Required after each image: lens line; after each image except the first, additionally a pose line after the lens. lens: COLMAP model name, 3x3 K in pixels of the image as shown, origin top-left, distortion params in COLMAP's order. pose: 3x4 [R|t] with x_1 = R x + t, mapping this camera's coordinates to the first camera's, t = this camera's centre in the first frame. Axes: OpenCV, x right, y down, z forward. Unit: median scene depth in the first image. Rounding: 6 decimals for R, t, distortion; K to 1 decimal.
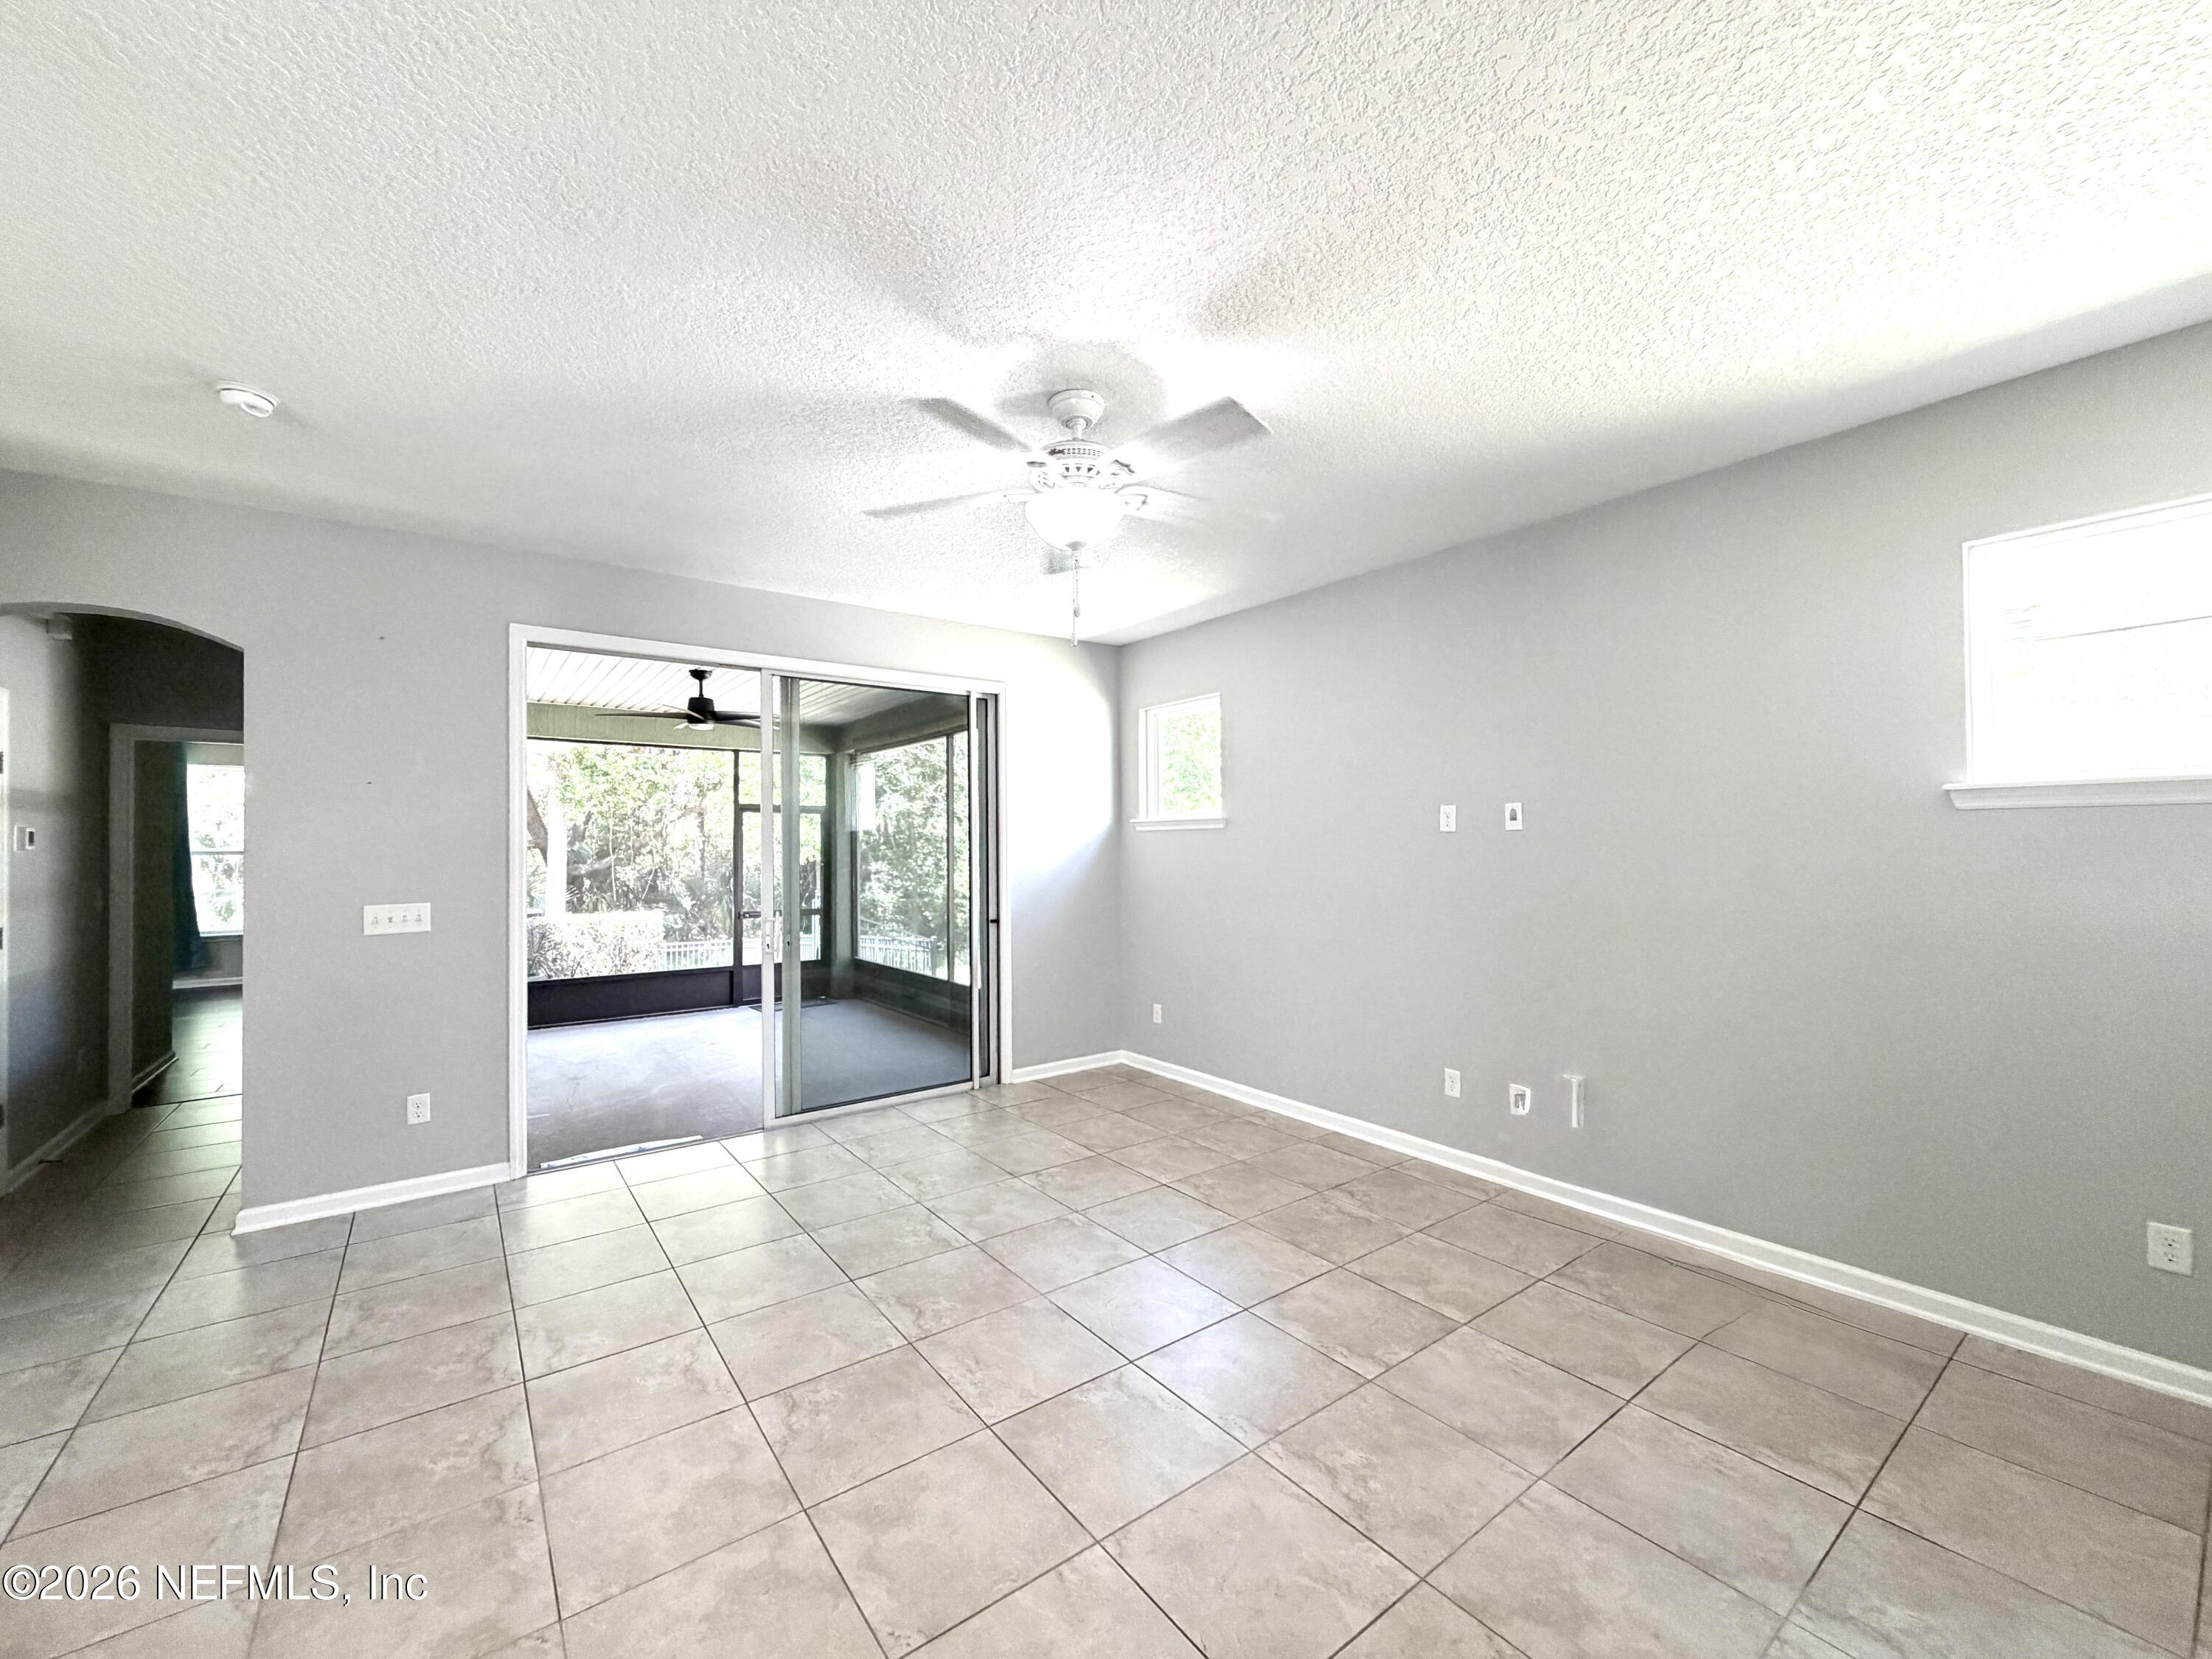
lens RADIAL K [[879.8, 0, 1100.8], [0, 879.8, 841.3], [0, 0, 1]] dist [0.001202, -0.000001]
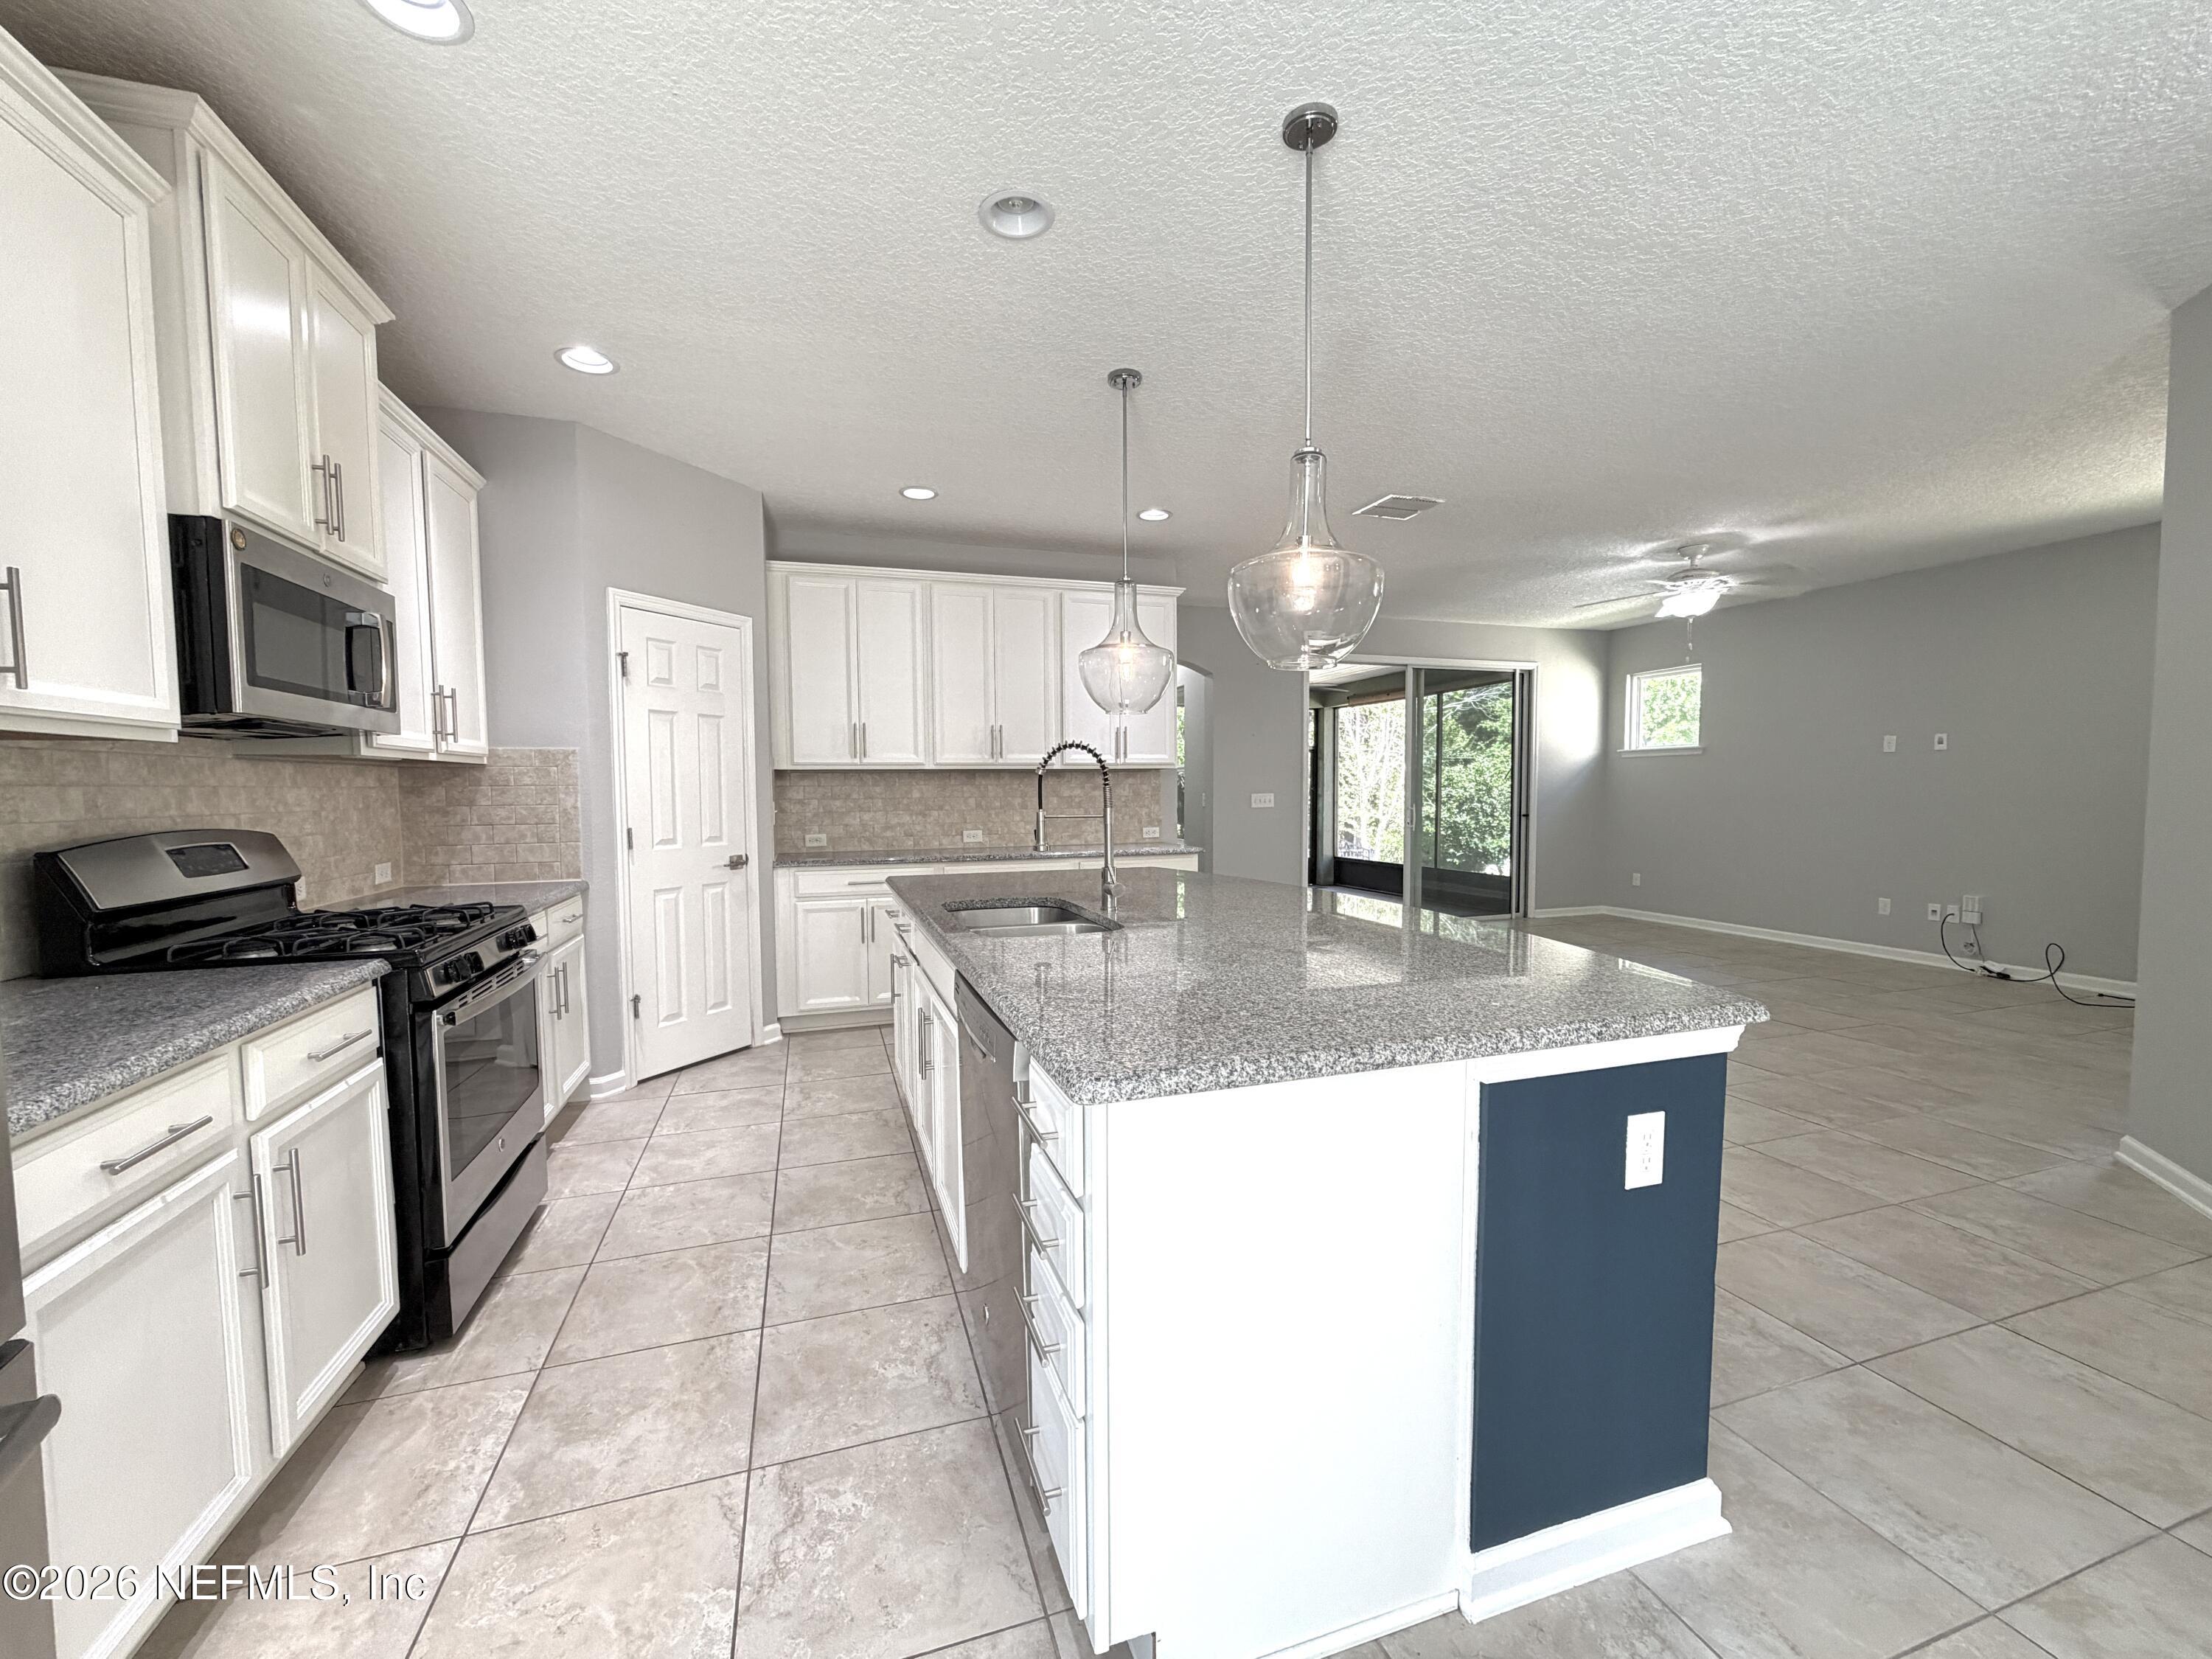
lens RADIAL K [[879.8, 0, 1095.5], [0, 879.8, 835.1], [0, 0, 1]] dist [0.001202, -0.000001]
pose [[0.946492, 0.017172, -0.322269, -0.348056], [0.001498, 0.998339, 0.057593, 0.034470], [0.322723, -0.054994, 0.944894, -0.759463]]
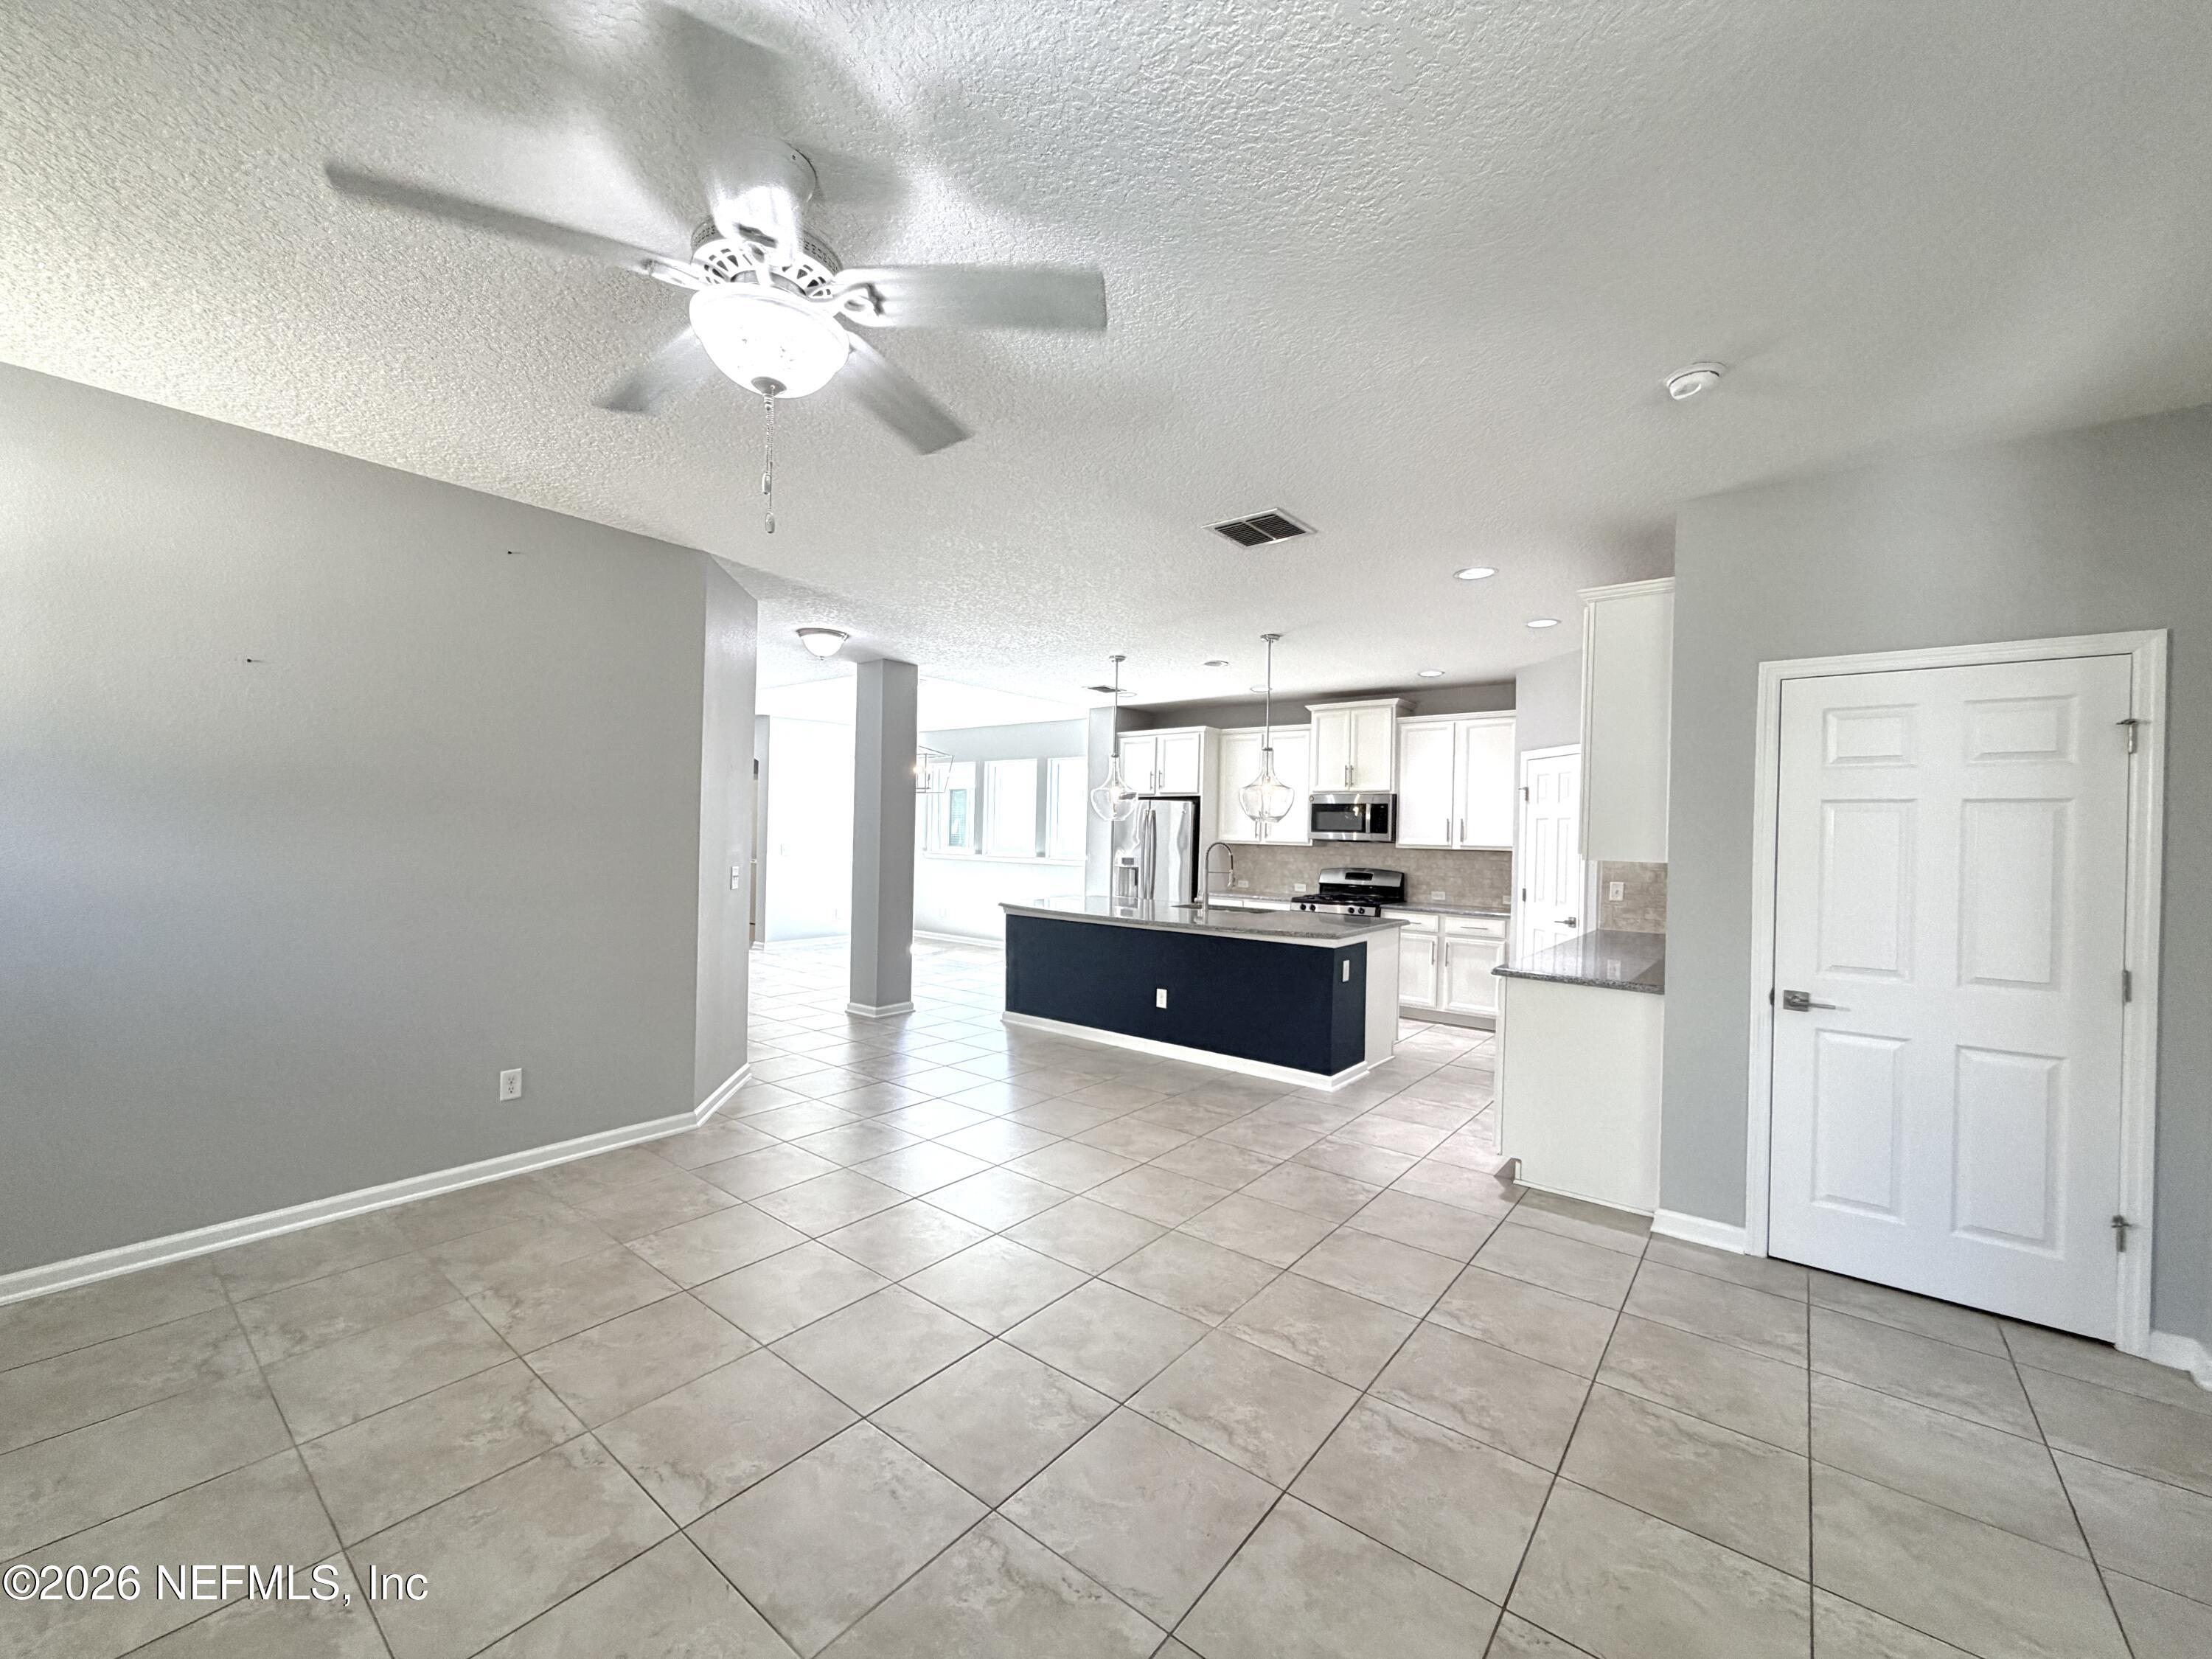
lens RADIAL K [[879.8, 0, 1095.4], [0, 879.8, 831.7], [0, 0, 1]] dist [0.001202, -0.000001]
pose [[-0.969132, -0.014037, -0.246143, -0.053223], [-0.014410, 0.999896, -0.000283, -0.000965], [0.246121, 0.003272, -0.969233, 0.853093]]
